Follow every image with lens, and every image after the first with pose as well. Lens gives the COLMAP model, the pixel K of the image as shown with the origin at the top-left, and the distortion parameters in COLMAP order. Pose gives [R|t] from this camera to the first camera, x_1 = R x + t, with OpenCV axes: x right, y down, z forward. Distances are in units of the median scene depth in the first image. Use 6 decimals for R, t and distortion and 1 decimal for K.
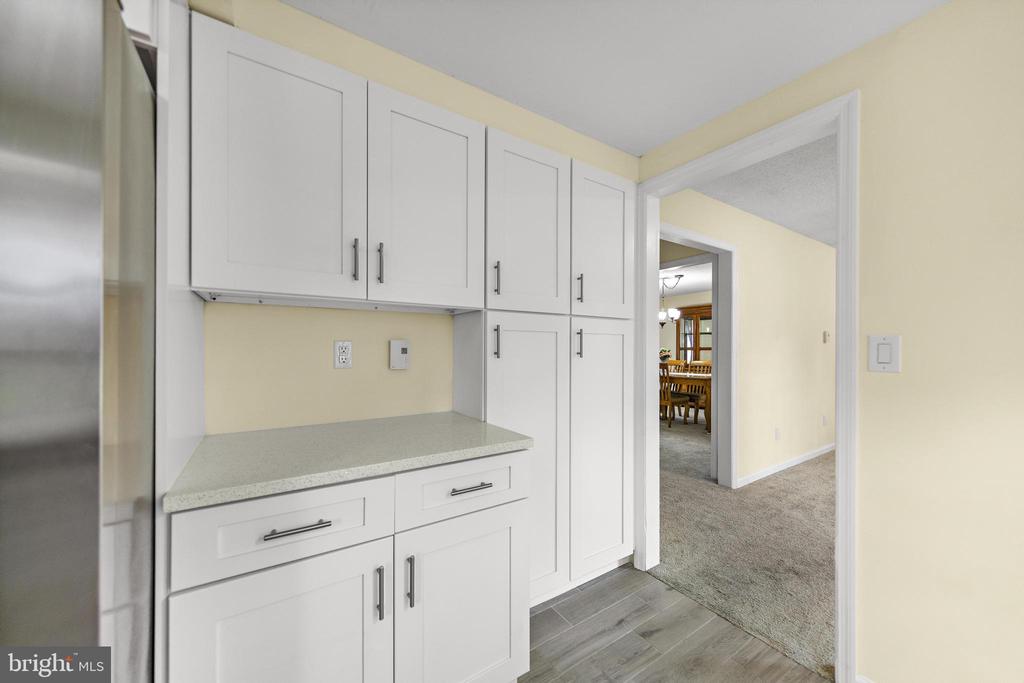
lens RADIAL K [[375.4, 0, 515.2], [0, 375.4, 349.8], [0, 0, 1]] dist [0.002860, -0.000120]
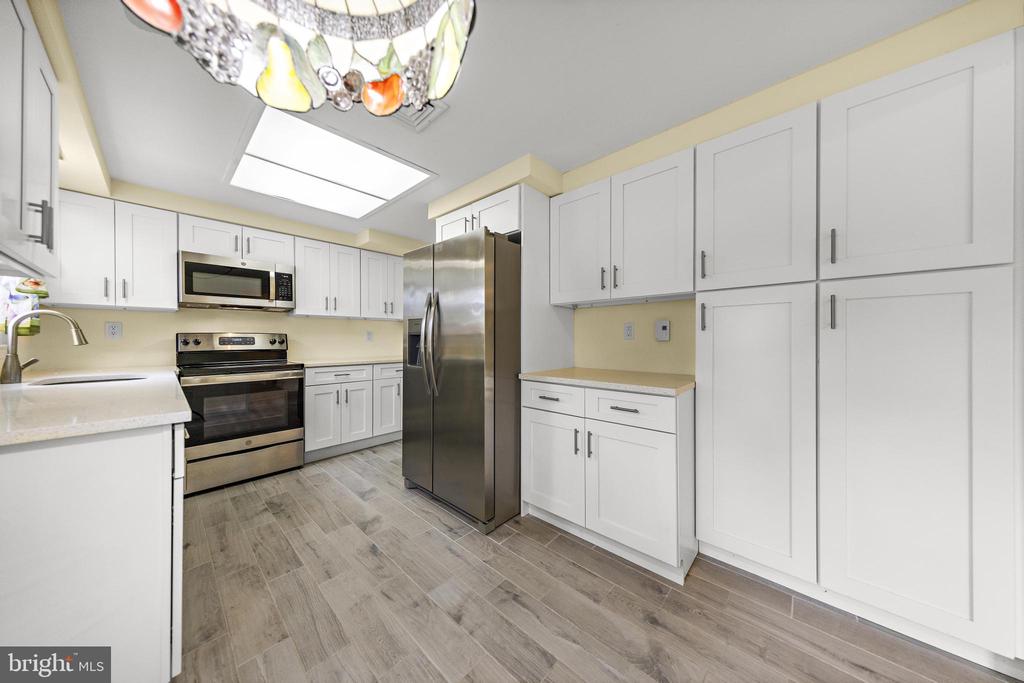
lens RADIAL K [[322.6, 0, 516.0], [0, 322.6, 338.9], [0, 0, 1]] dist [0.006845, -0.000072]
pose [[0.242638, -0.004635, -0.970106, 0.823030], [-0.000178, 0.999988, -0.004822, 0.054978], [0.970117, 0.001343, 0.242634, 0.154318]]
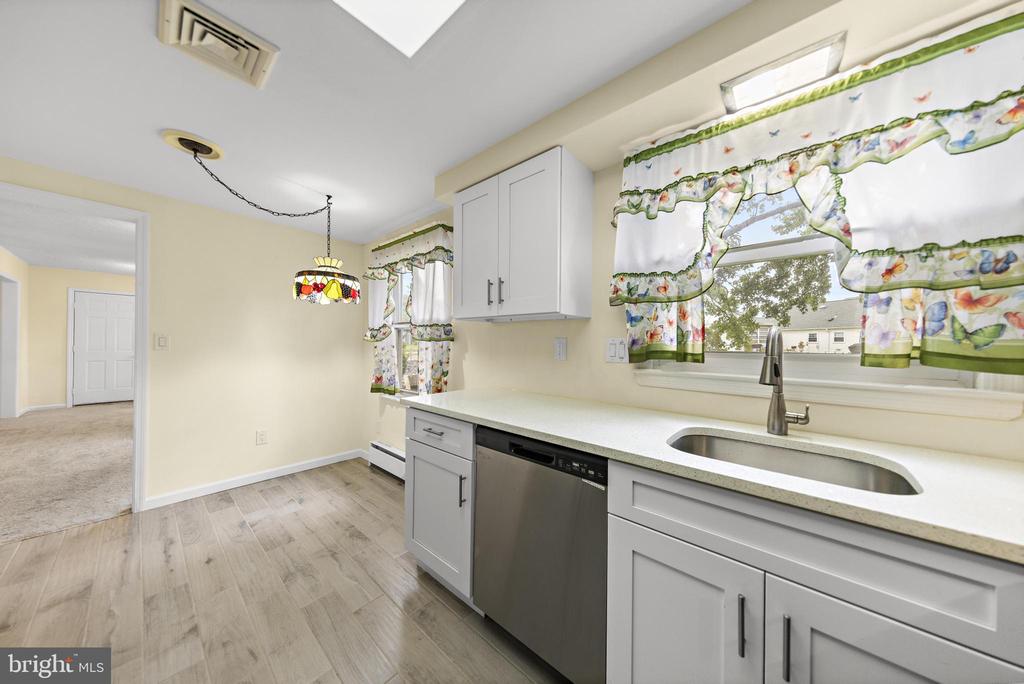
lens RADIAL K [[323.4, 0, 515.7], [0, 323.4, 344.1], [0, 0, 1]] dist [0.004466, -0.000273]
pose [[-0.267022, -0.006790, 0.963666, -1.135181], [-0.012024, 0.999921, 0.003713, -0.006802], [-0.963615, -0.010596, -0.267083, -0.390622]]
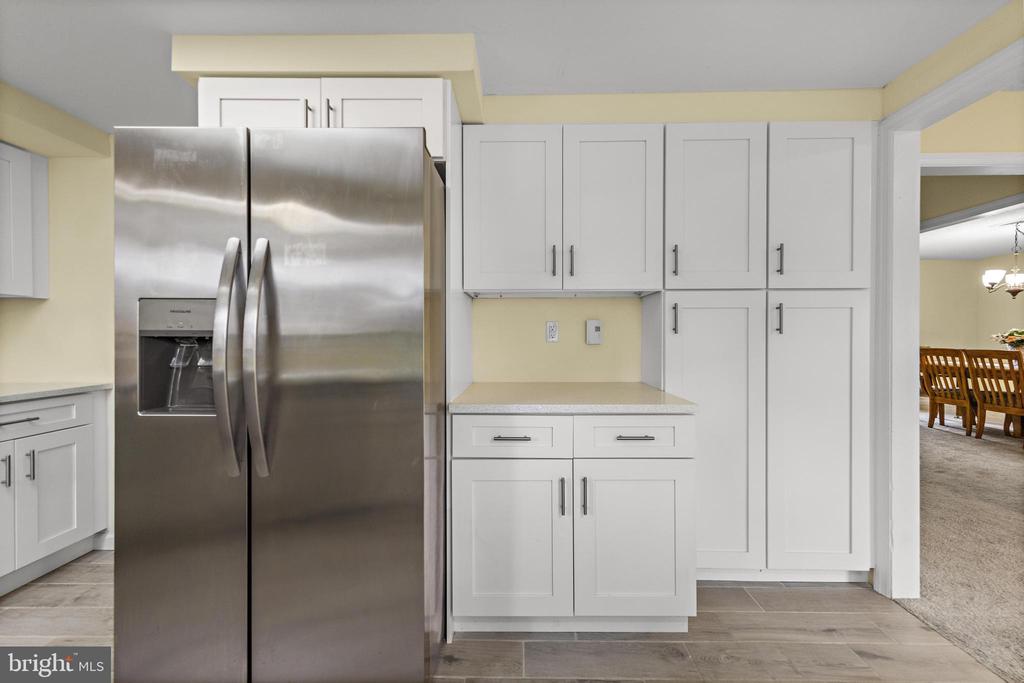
lens RADIAL K [[372.1, 0, 517.6], [0, 372.1, 338.9], [0, 0, 1]] dist [0.004708, -0.000132]
pose [[0.825361, -0.001774, -0.564603, 0.184815], [0.003992, 0.999988, 0.002694, 0.032637], [0.564591, -0.004477, 0.825358, -0.155528]]
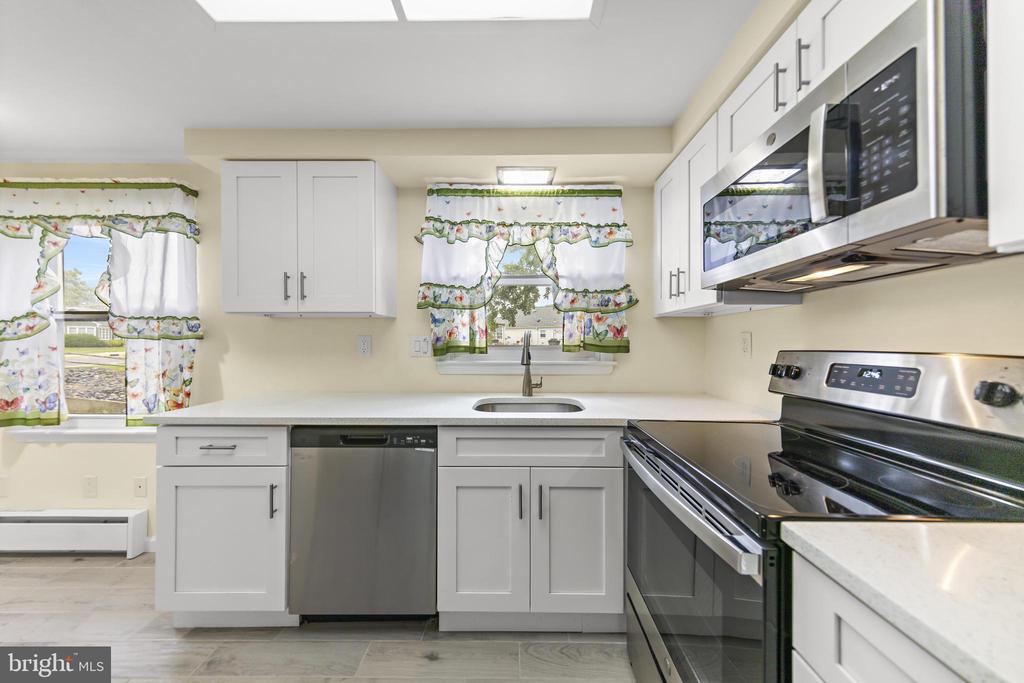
lens RADIAL K [[342.7, 0, 516.7], [0, 342.7, 341.0], [0, 0, 1]] dist [0.005096, -0.000059]
pose [[-0.828961, -0.001587, 0.559304, -1.251378], [-0.001998, 0.999998, -0.000124, -0.007765], [-0.559303, -0.001220, -0.828962, -0.103893]]
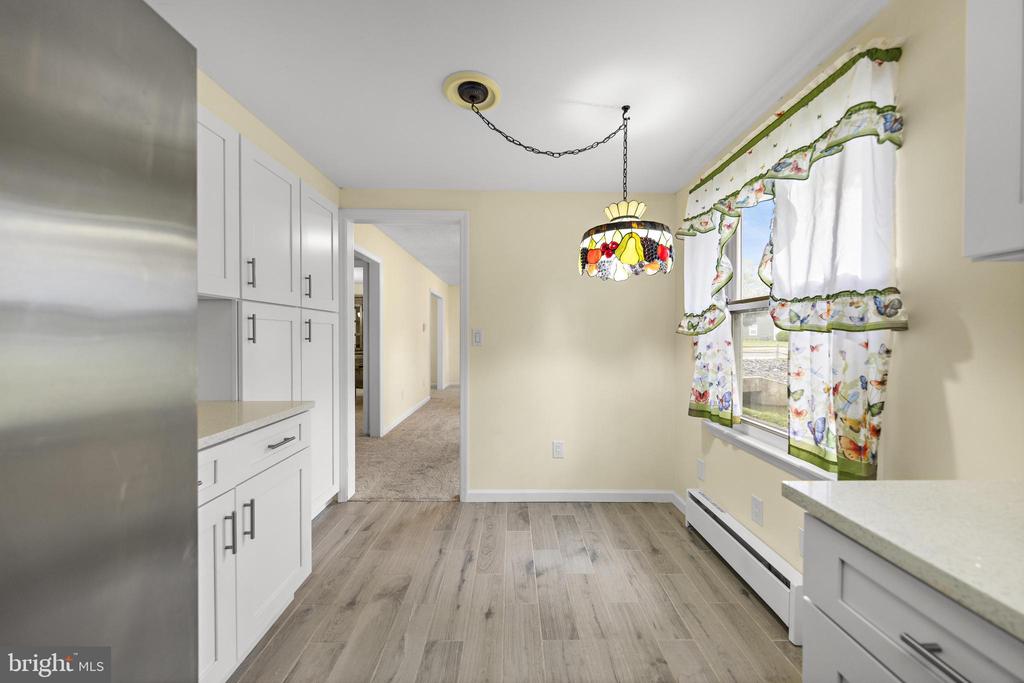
lens RADIAL K [[361.0, 0, 515.7], [0, 361.0, 340.2], [0, 0, 1]] dist [0.003139, -0.000023]
pose [[0.544904, -0.010938, 0.838427, -0.533703], [-0.000268, 0.999913, 0.013219, -0.002002], [-0.838498, -0.007428, 0.544854, -0.267917]]
